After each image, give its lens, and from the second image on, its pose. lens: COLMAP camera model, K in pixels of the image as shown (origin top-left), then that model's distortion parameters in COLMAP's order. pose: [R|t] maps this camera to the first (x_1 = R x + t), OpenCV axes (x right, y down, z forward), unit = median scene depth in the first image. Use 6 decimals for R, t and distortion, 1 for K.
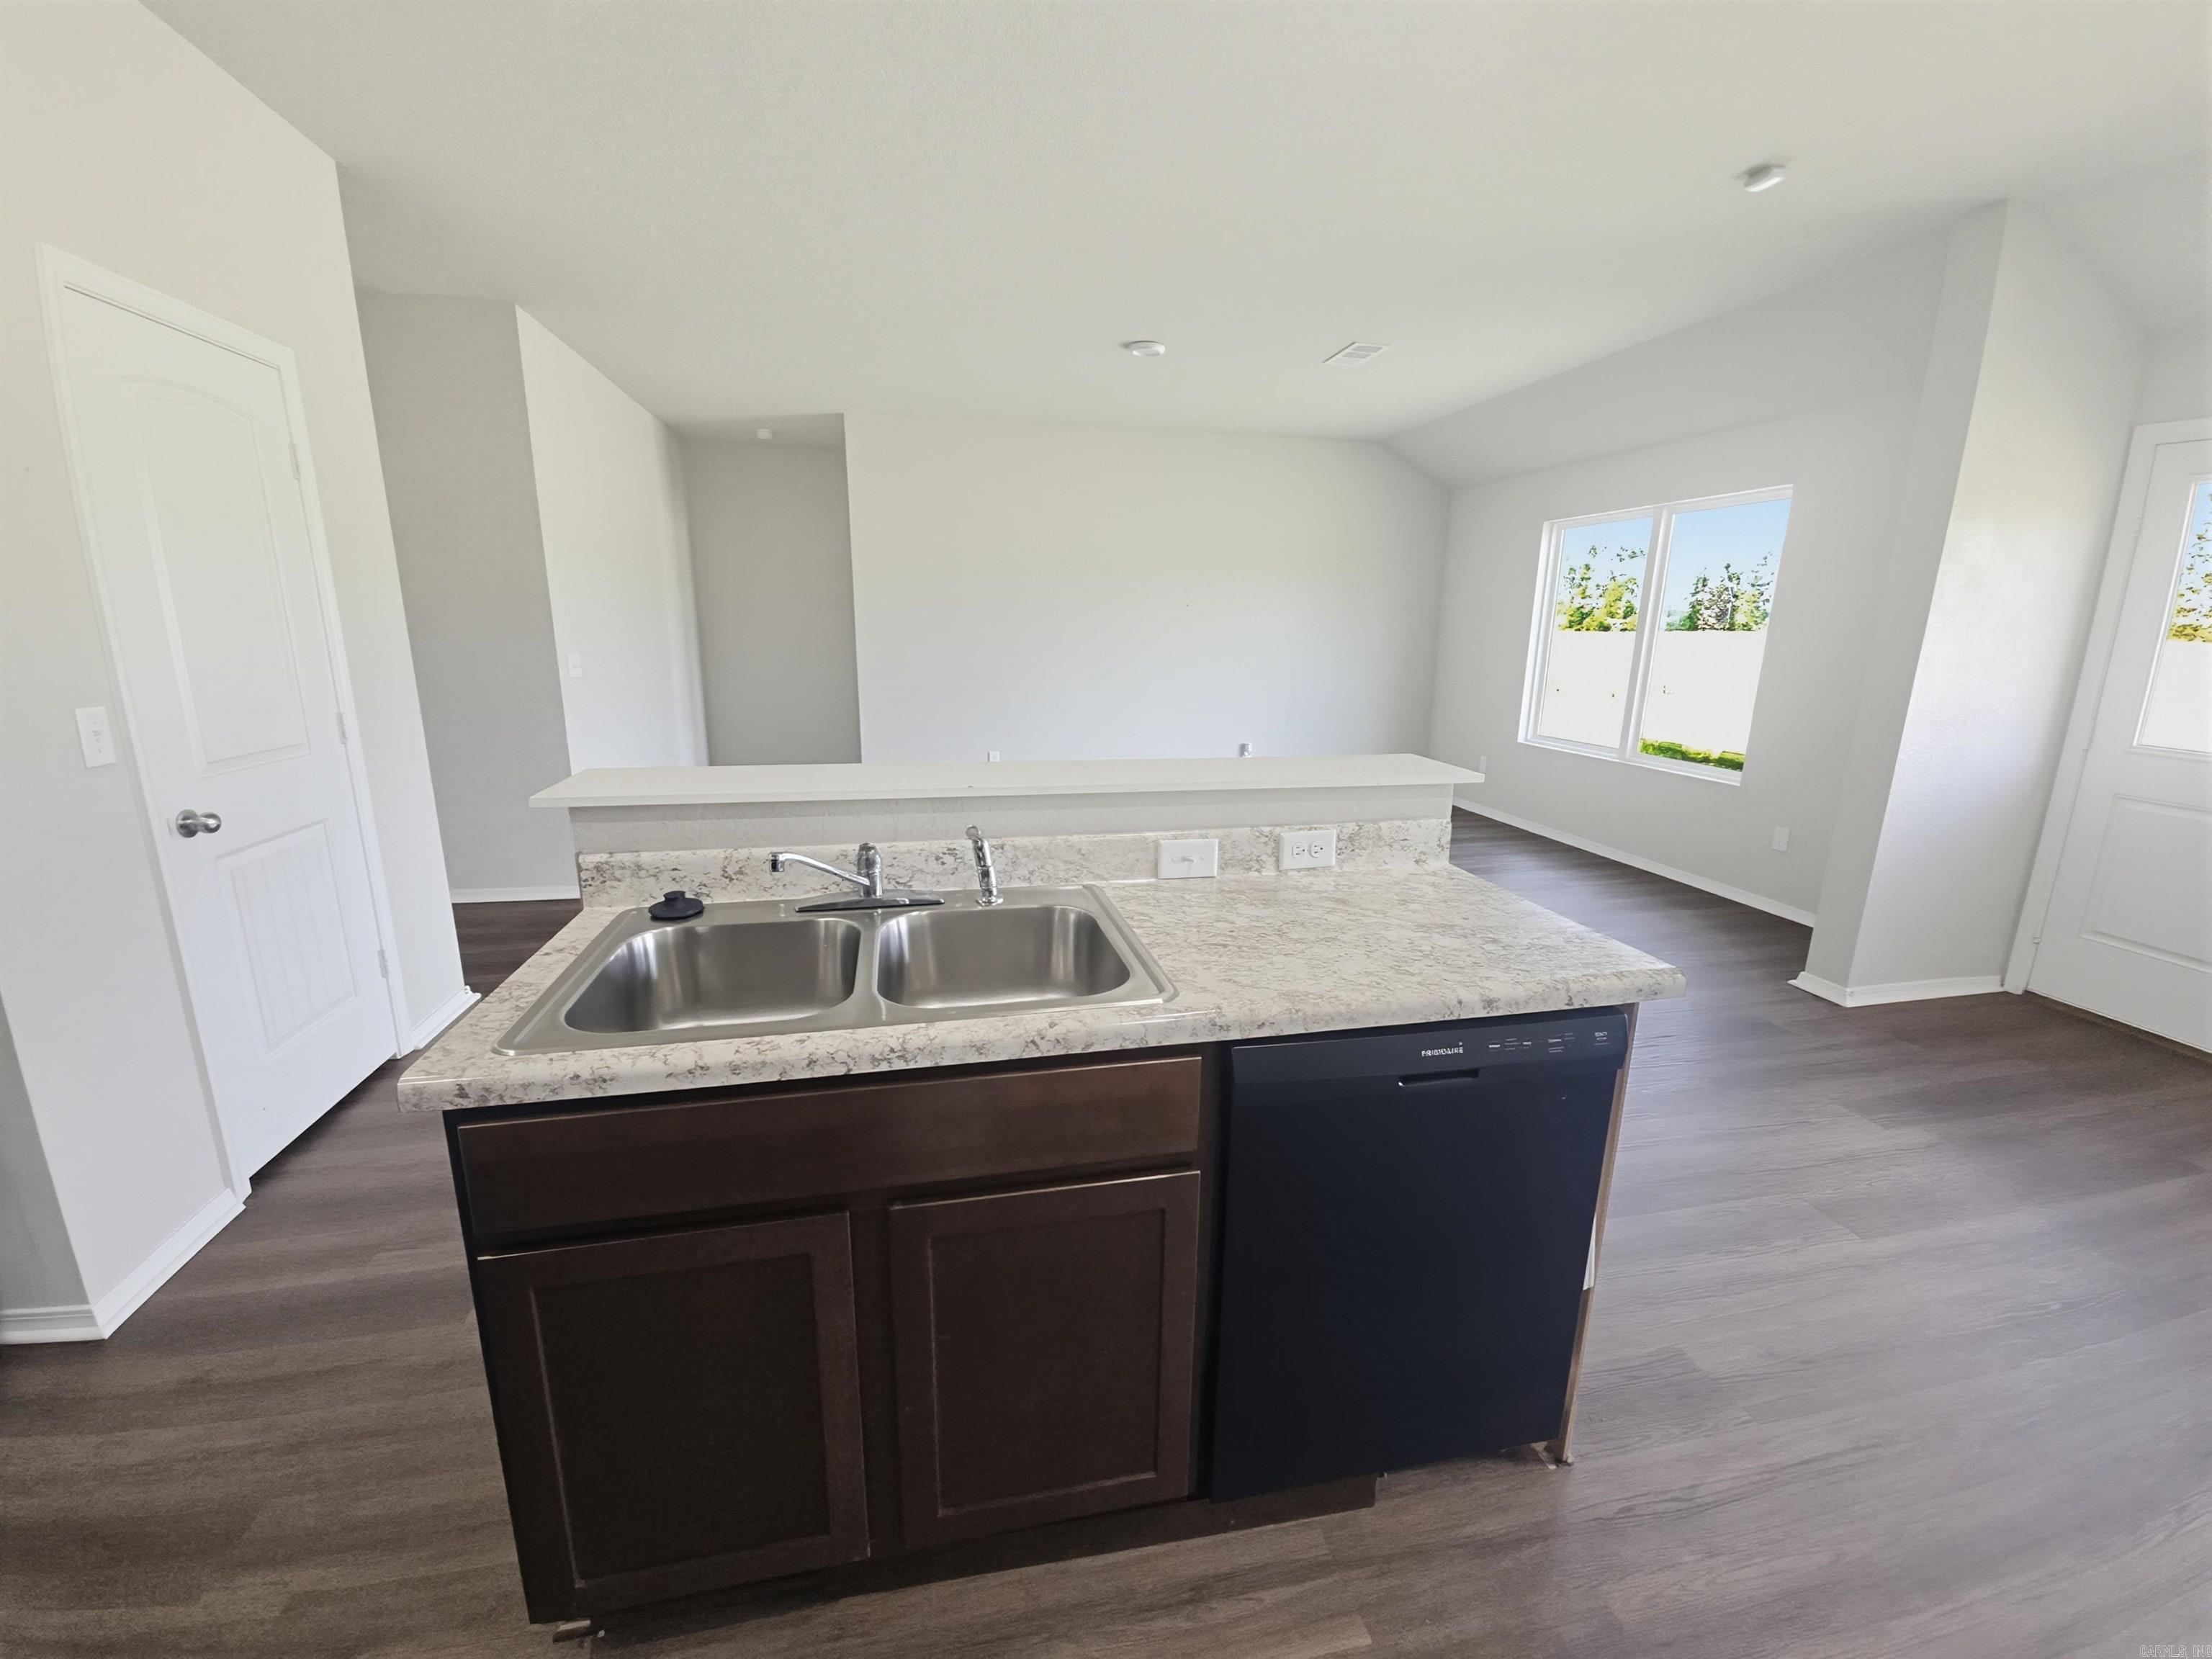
lens RADIAL K [[907.4, 0, 1105.1], [0, 907.4, 825.6], [0, 0, 1]] dist [-0.002009, -0.000145]
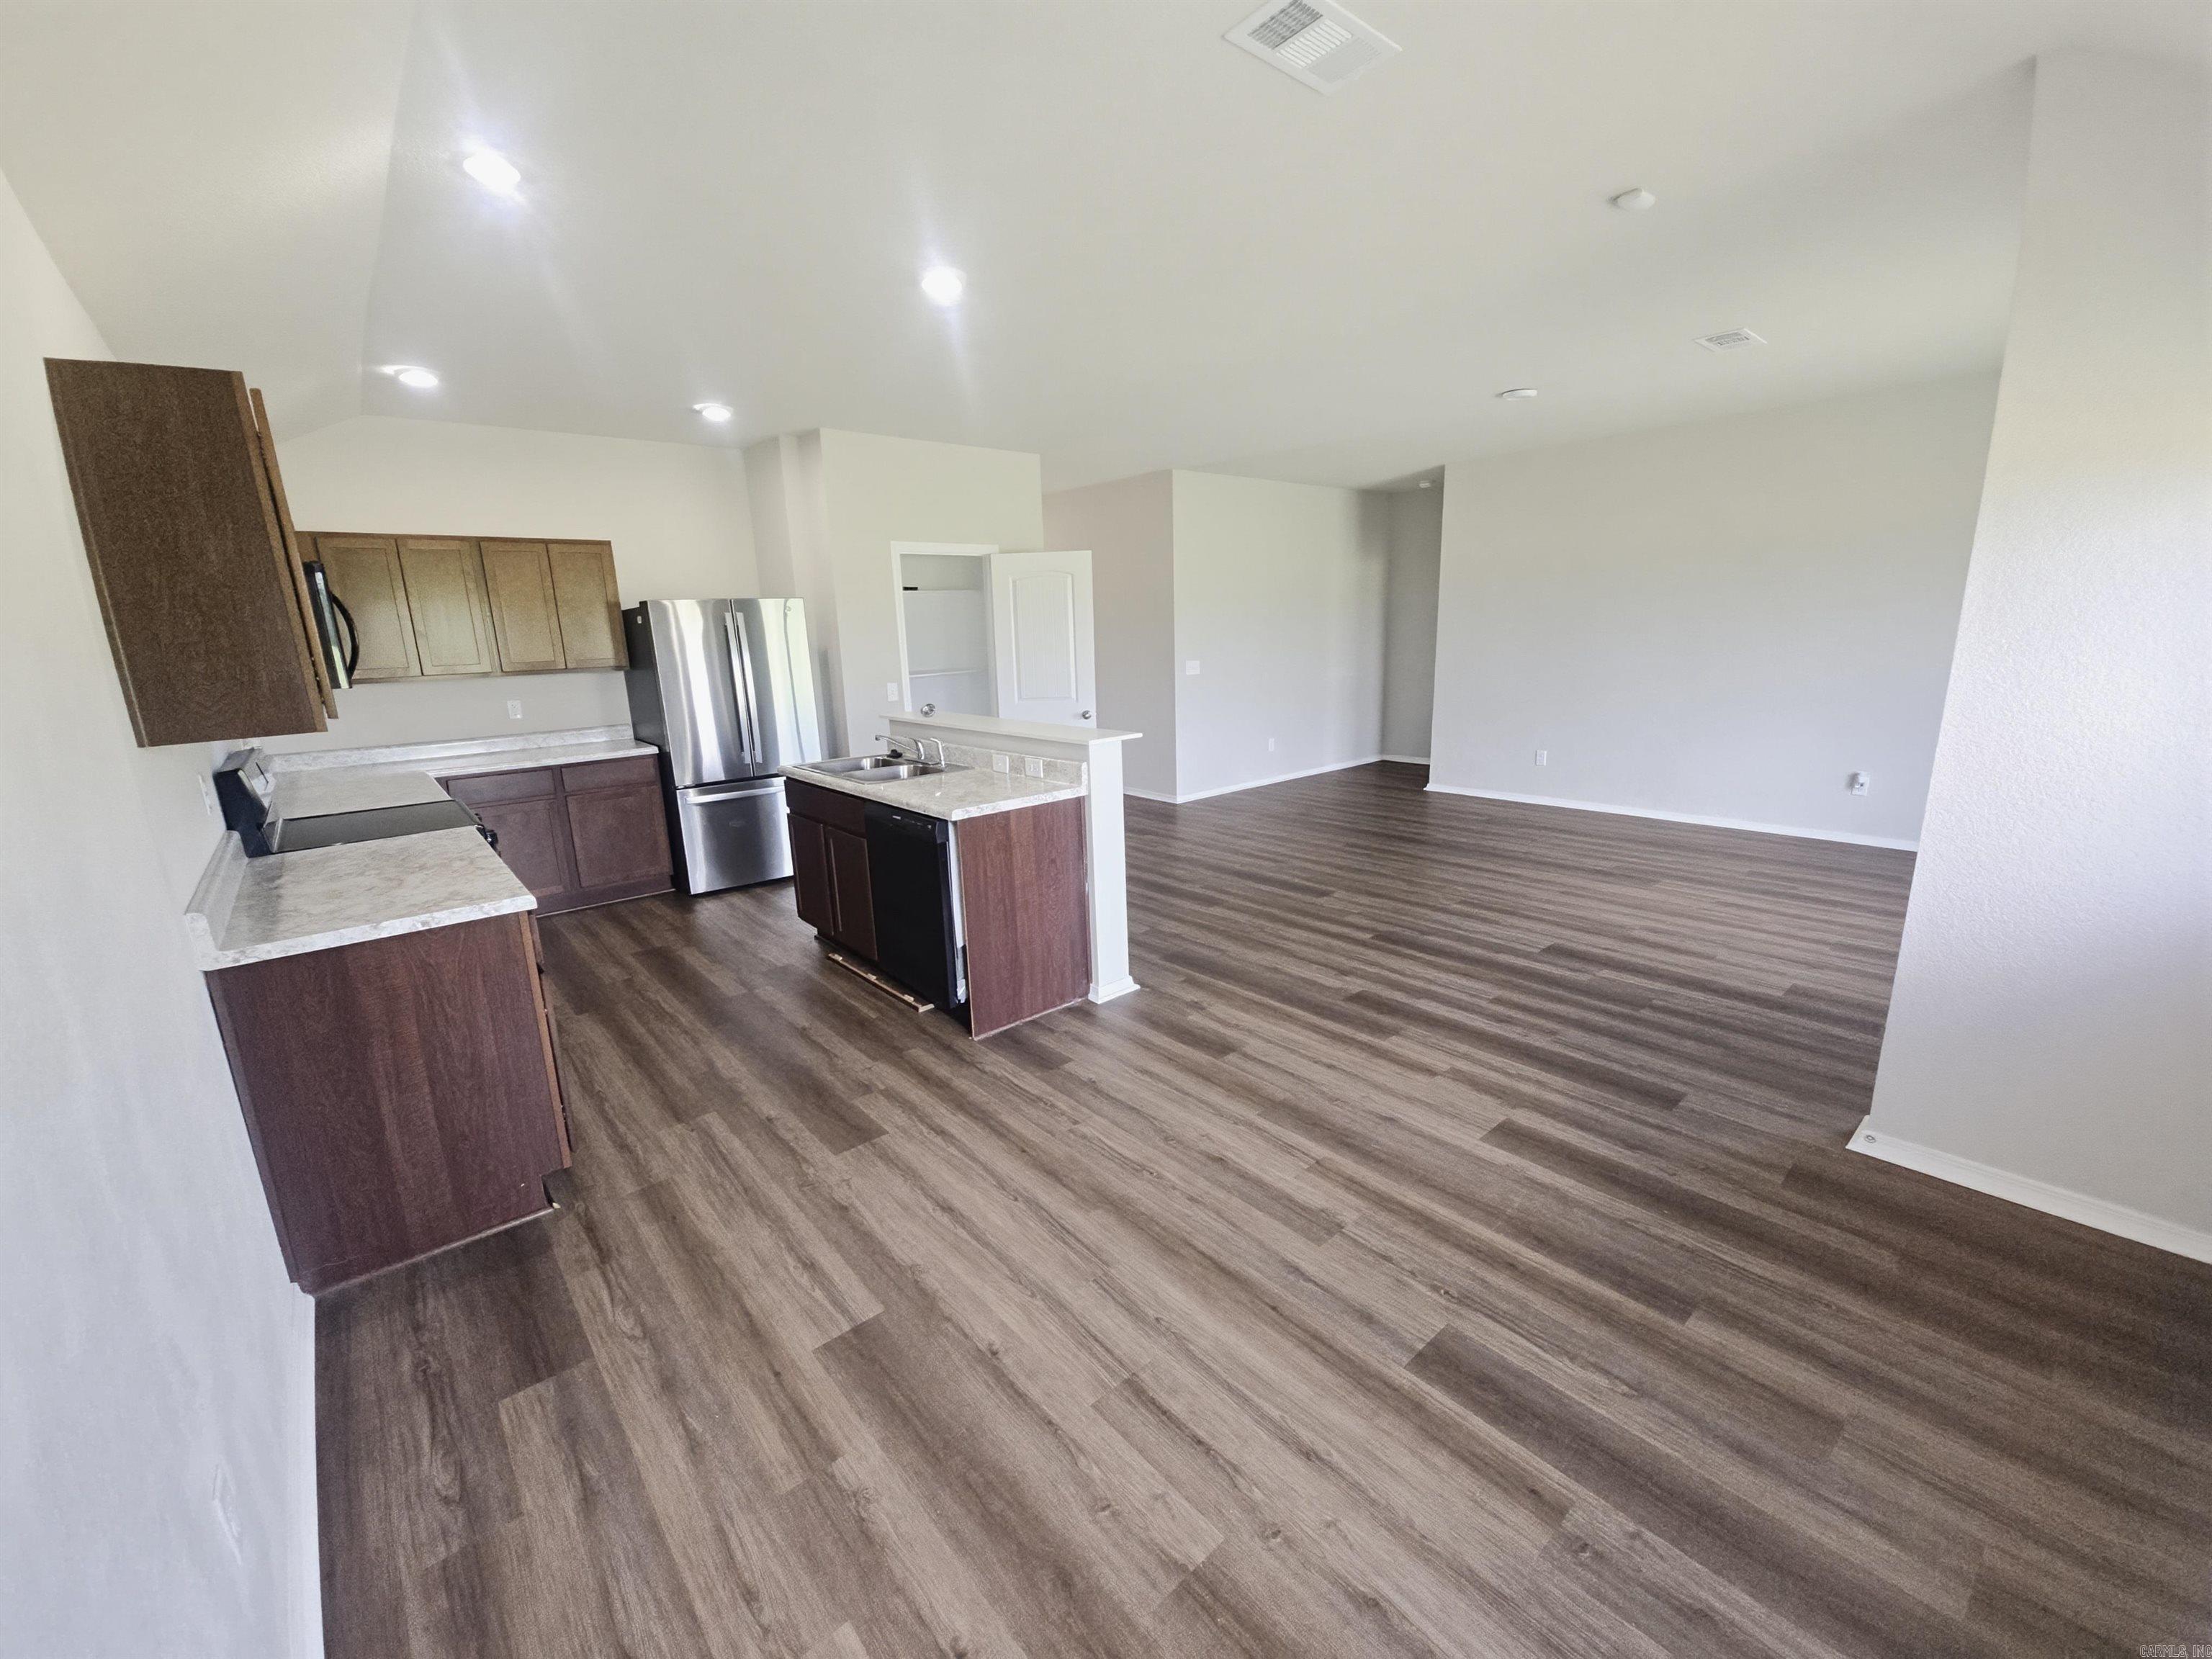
lens RADIAL K [[907.4, 0, 1106.1], [0, 907.4, 832.2], [0, 0, 1]] dist [-0.002009, -0.000145]
pose [[0.470038, 0.174132, -0.865299, 1.307932], [-0.160018, 0.980913, 0.110475, -0.052234], [0.868020, 0.086536, 0.488930, 0.070063]]
